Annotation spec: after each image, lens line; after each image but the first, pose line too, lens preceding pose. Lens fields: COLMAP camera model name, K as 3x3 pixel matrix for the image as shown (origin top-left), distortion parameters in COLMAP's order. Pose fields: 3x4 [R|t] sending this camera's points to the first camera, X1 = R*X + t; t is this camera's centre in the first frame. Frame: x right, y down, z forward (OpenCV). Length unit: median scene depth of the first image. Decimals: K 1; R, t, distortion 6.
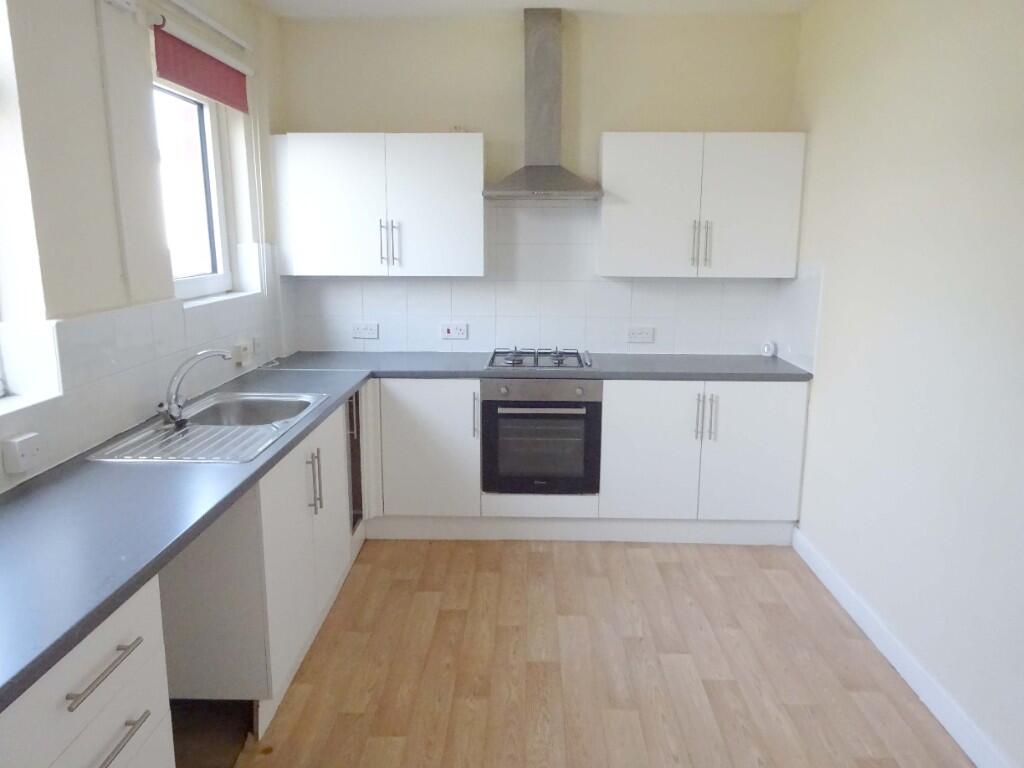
lens RADIAL K [[761.8, 0, 513.5], [0, 761.8, 383.6], [0, 0, 1]] dist [-0.010031, 0.003088]
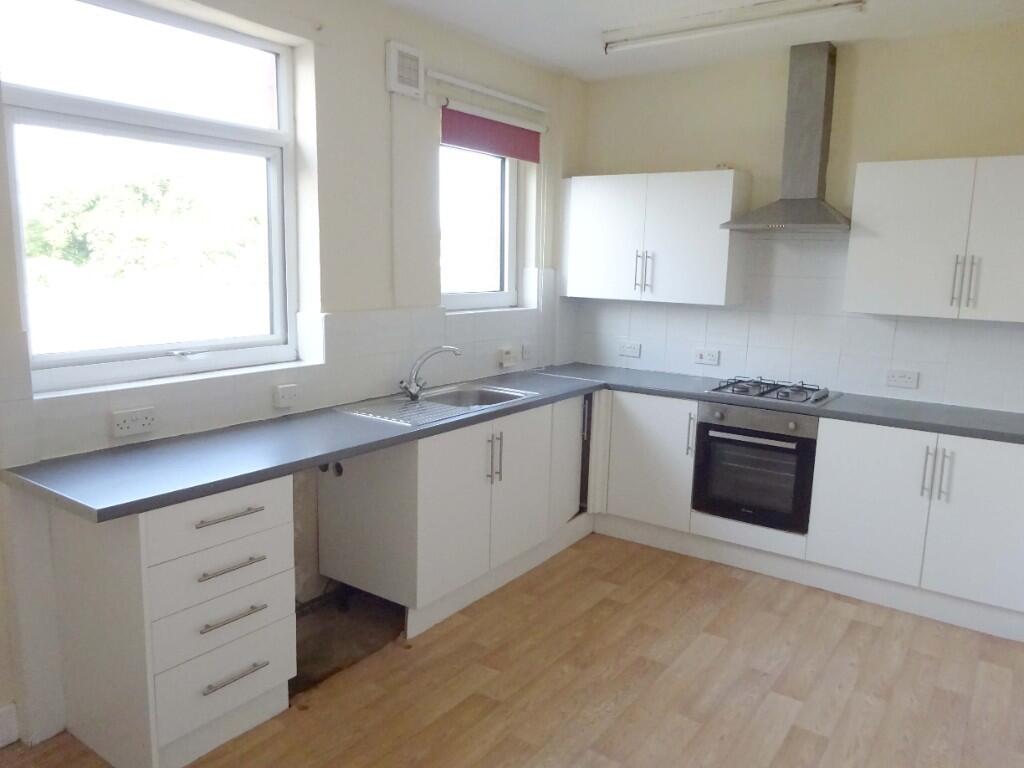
lens RADIAL K [[761.8, 0, 508.6], [0, 761.8, 385.3], [0, 0, 1]] dist [-0.010031, 0.003088]
pose [[0.825603, 0.107991, -0.553822, 0.319438], [-0.129885, 0.991529, -0.000285, 0.006498], [0.549099, 0.072168, 0.832635, -0.023028]]
